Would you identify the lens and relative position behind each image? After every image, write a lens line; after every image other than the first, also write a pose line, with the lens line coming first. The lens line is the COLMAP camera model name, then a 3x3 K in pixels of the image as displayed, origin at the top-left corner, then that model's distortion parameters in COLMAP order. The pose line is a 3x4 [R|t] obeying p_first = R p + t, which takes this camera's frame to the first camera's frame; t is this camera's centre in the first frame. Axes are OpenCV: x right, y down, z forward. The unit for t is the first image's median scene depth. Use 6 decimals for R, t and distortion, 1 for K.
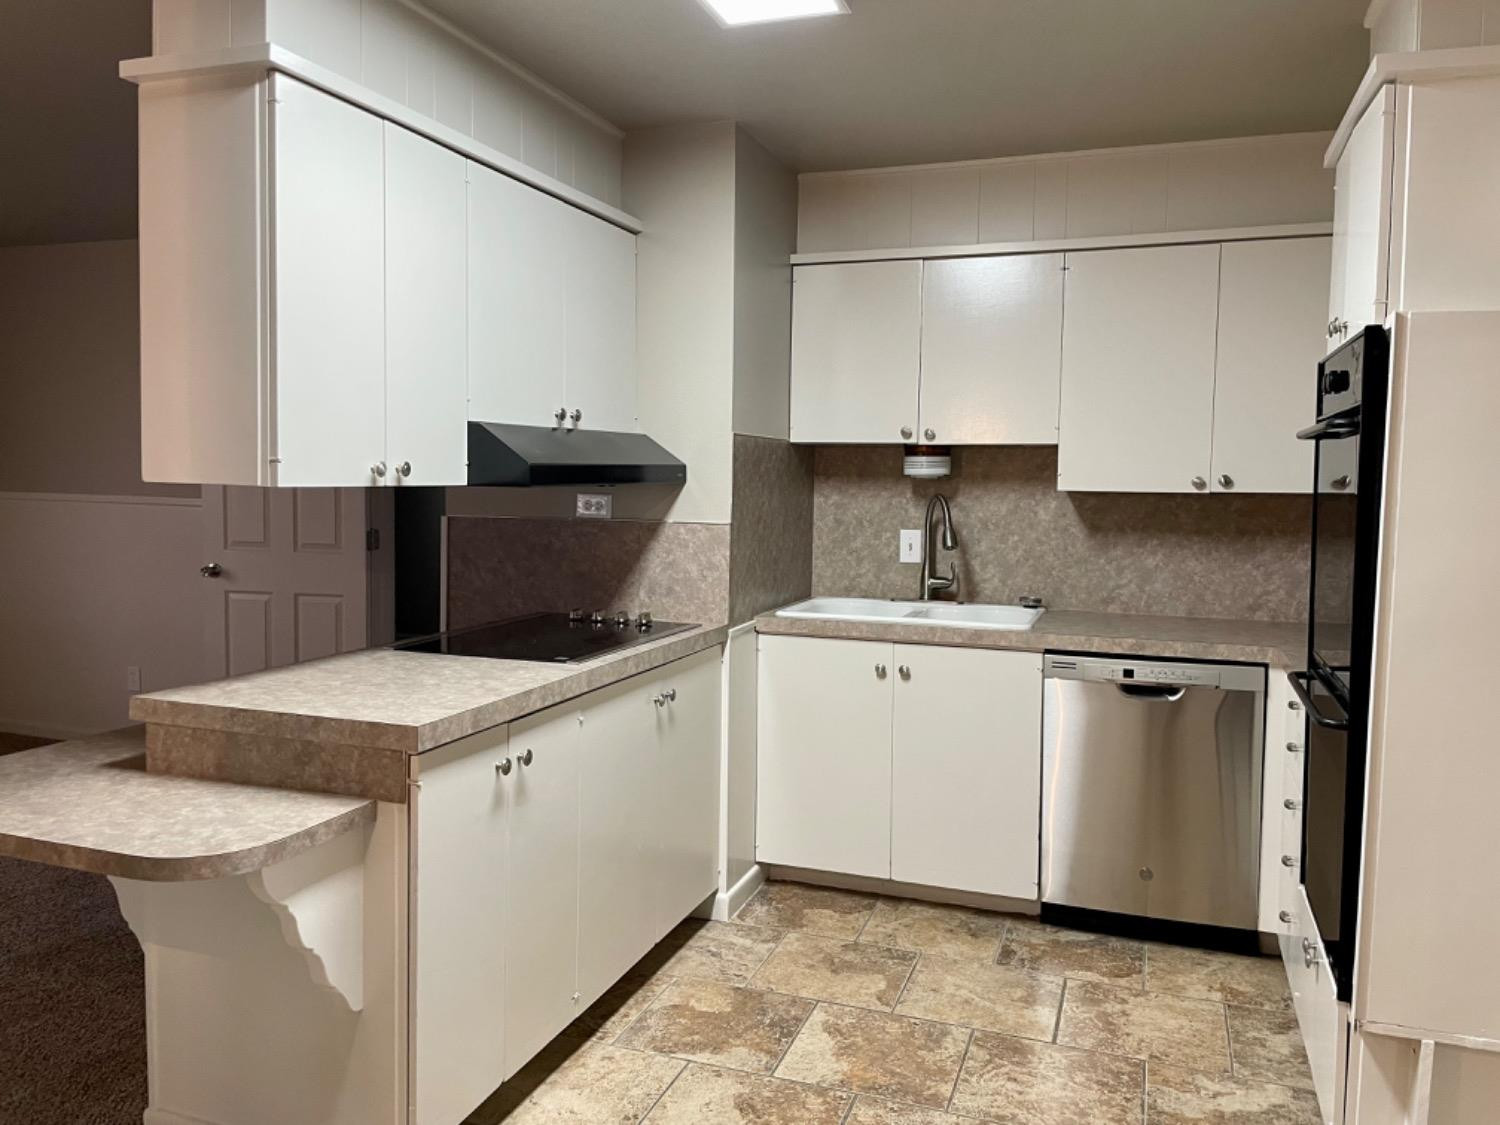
lens RADIAL K [[1136.8, 0, 749.0], [0, 1136.8, 556.4], [0, 0, 1]] dist [0.094693, -0.144413]
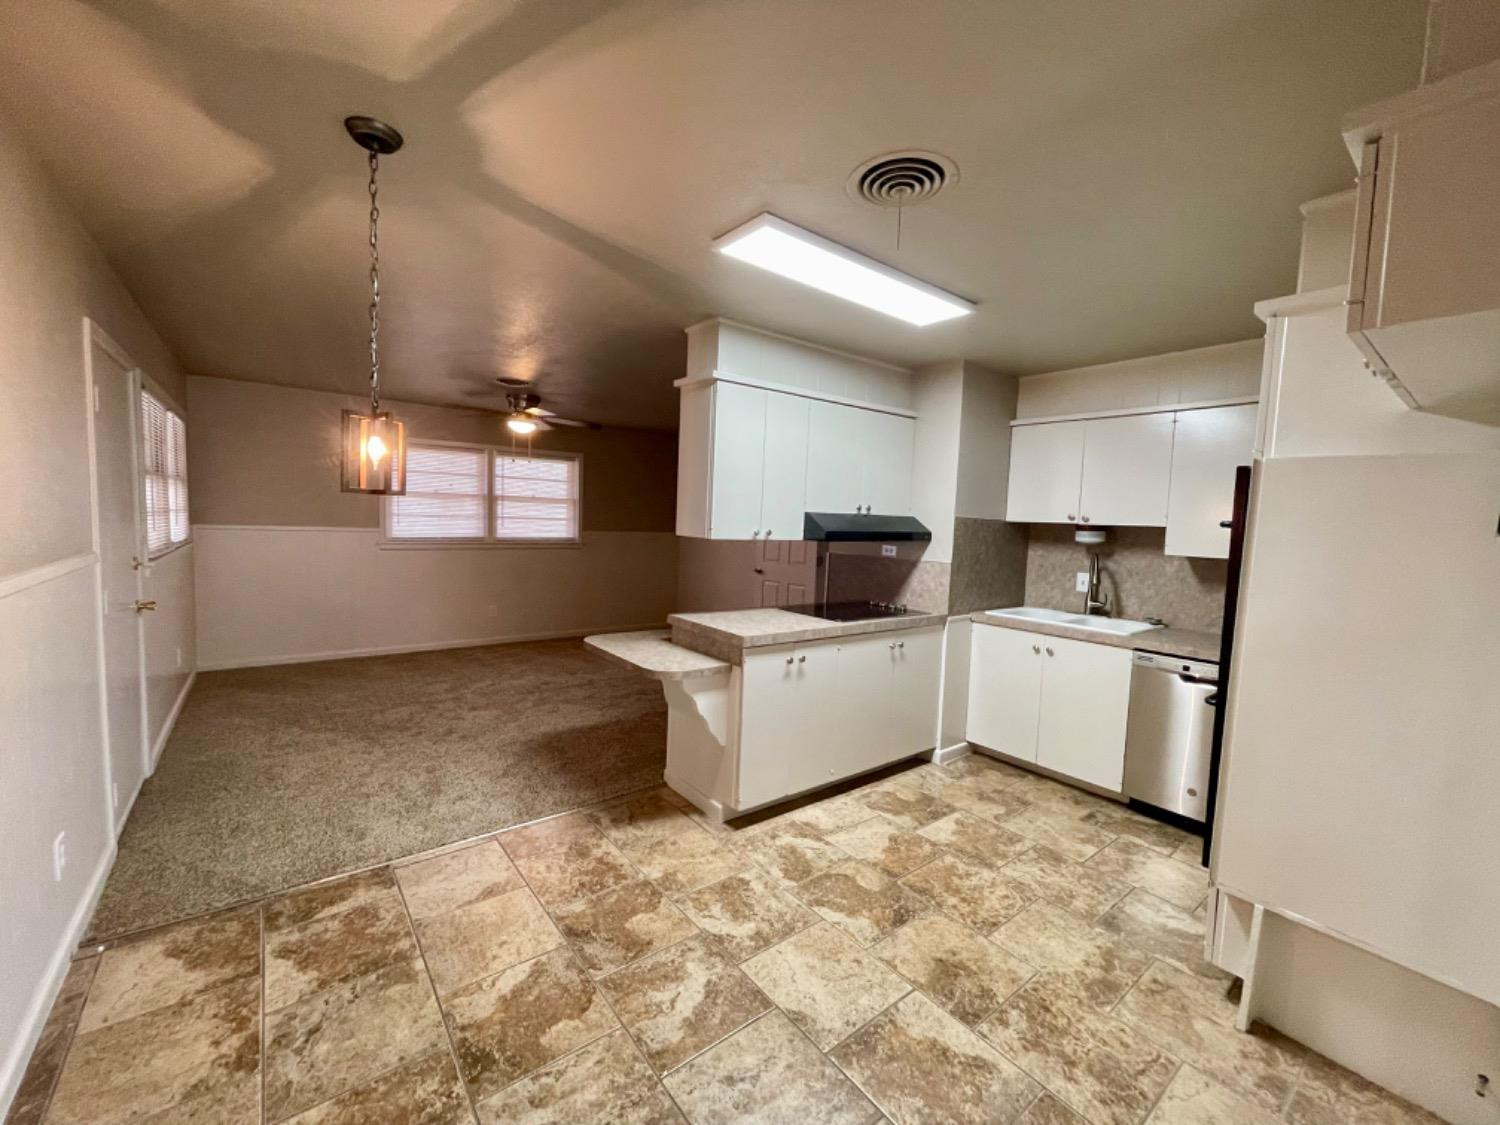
lens RADIAL K [[609.8, 0, 747.0], [0, 609.8, 565.7], [0, 0, 1]] dist [-0.005510, 0.000576]
pose [[0.845155, 0.059657, -0.531182, 0.244668], [-0.065250, 0.997835, 0.008249, -0.010268], [0.530524, 0.027688, 0.847218, -0.073501]]
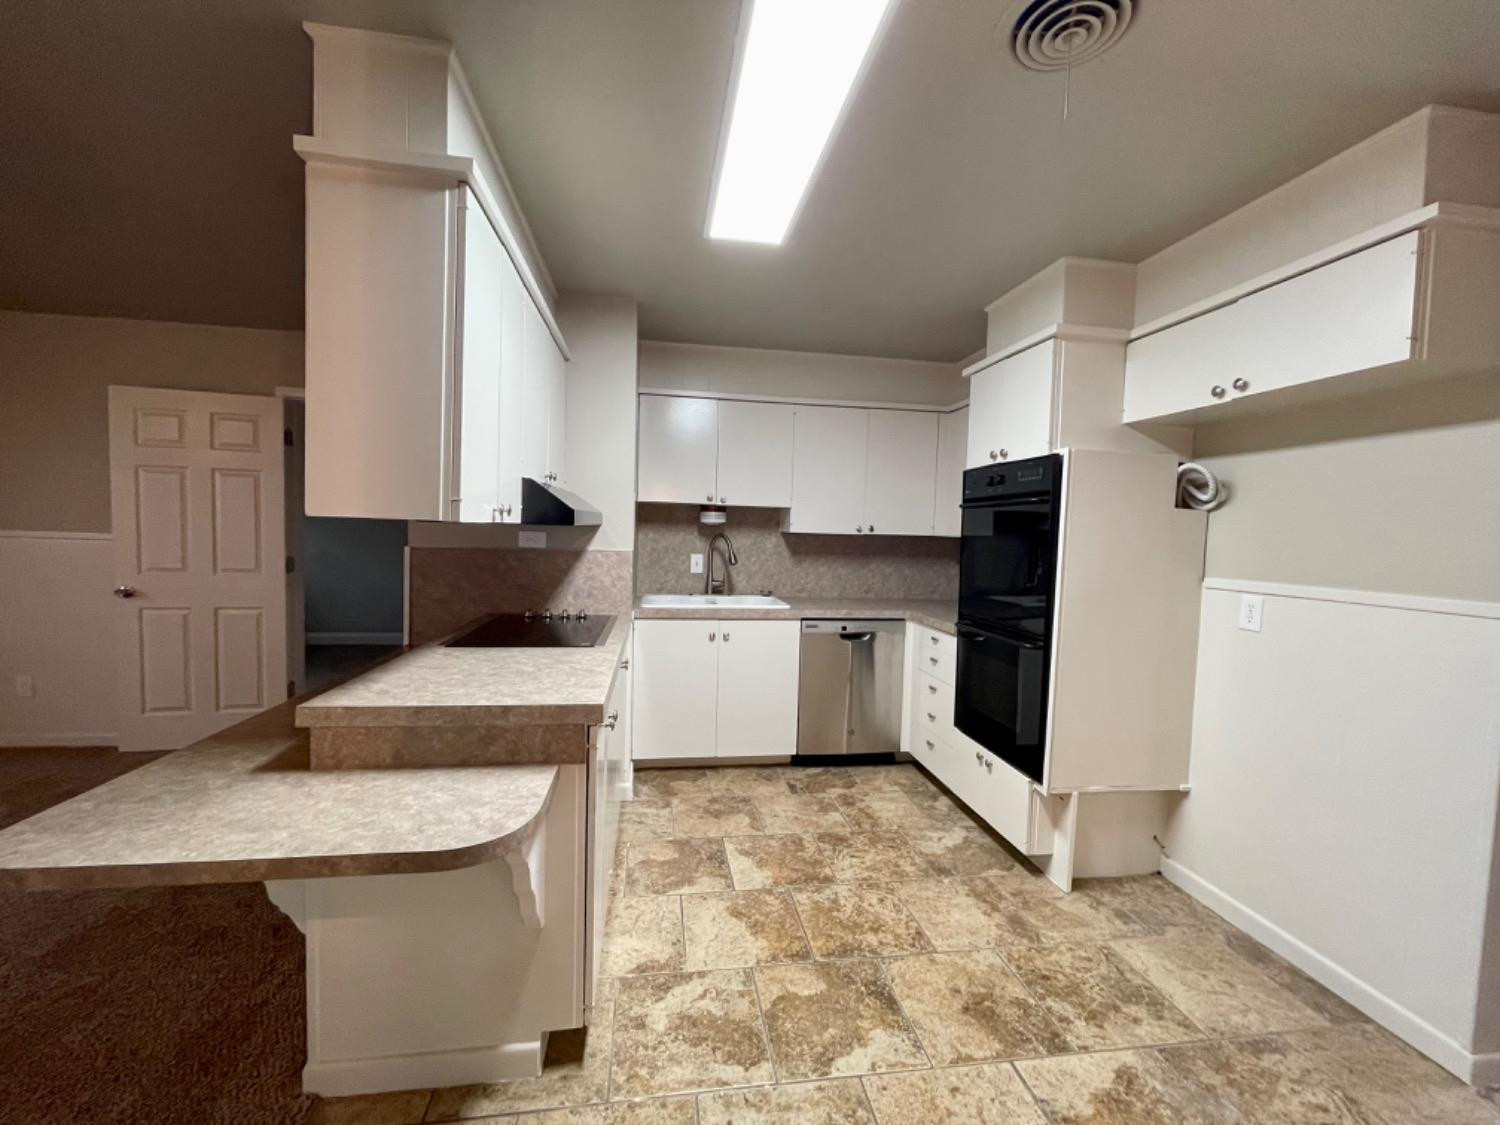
lens RADIAL K [[609.8, 0, 747.0], [0, 609.8, 565.7], [0, 0, 1]] dist [-0.005510, 0.000576]
pose [[0.880668, -0.016241, 0.473456, -0.281063], [0.018595, 0.999827, -0.000291, -0.004864], [-0.473369, 0.009060, 0.880817, 0.178062]]
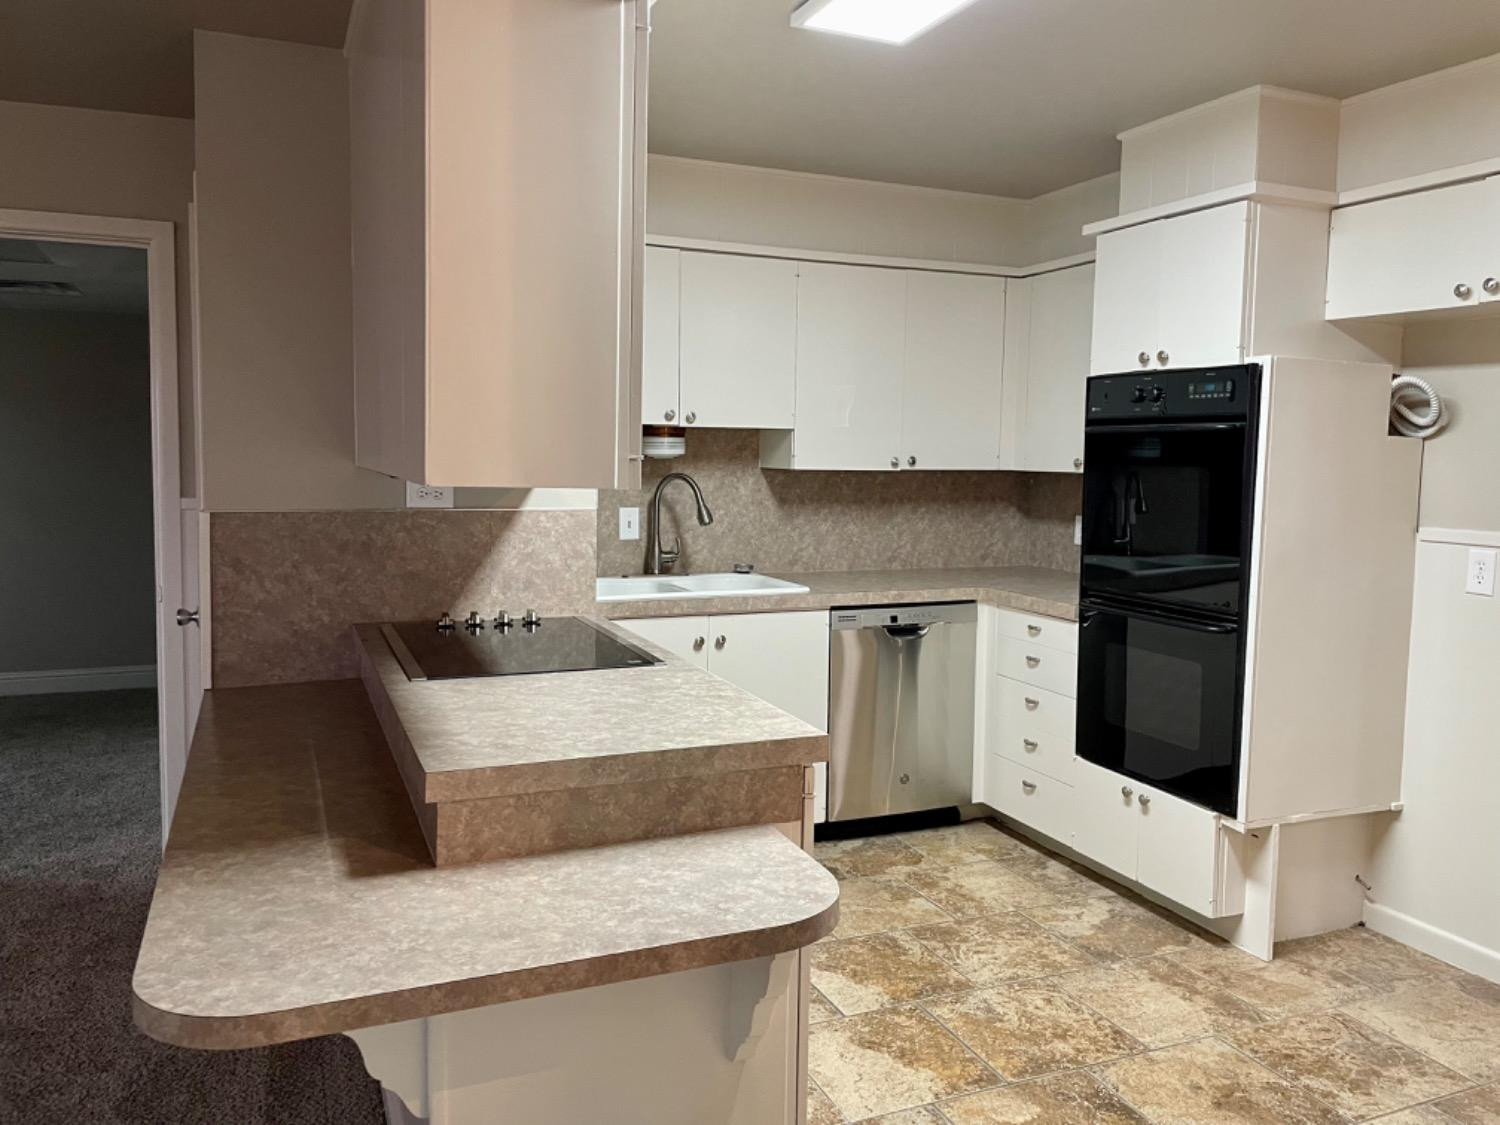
lens RADIAL K [[1135.4, 0, 764.7], [0, 1135.4, 550.3], [0, 0, 1]] dist [0.091988, -0.130369]
pose [[0.728221, -0.062678, 0.682470, -0.576796], [0.044611, 0.998032, 0.044057, -0.030231], [-0.683889, -0.001638, 0.729585, 0.201913]]
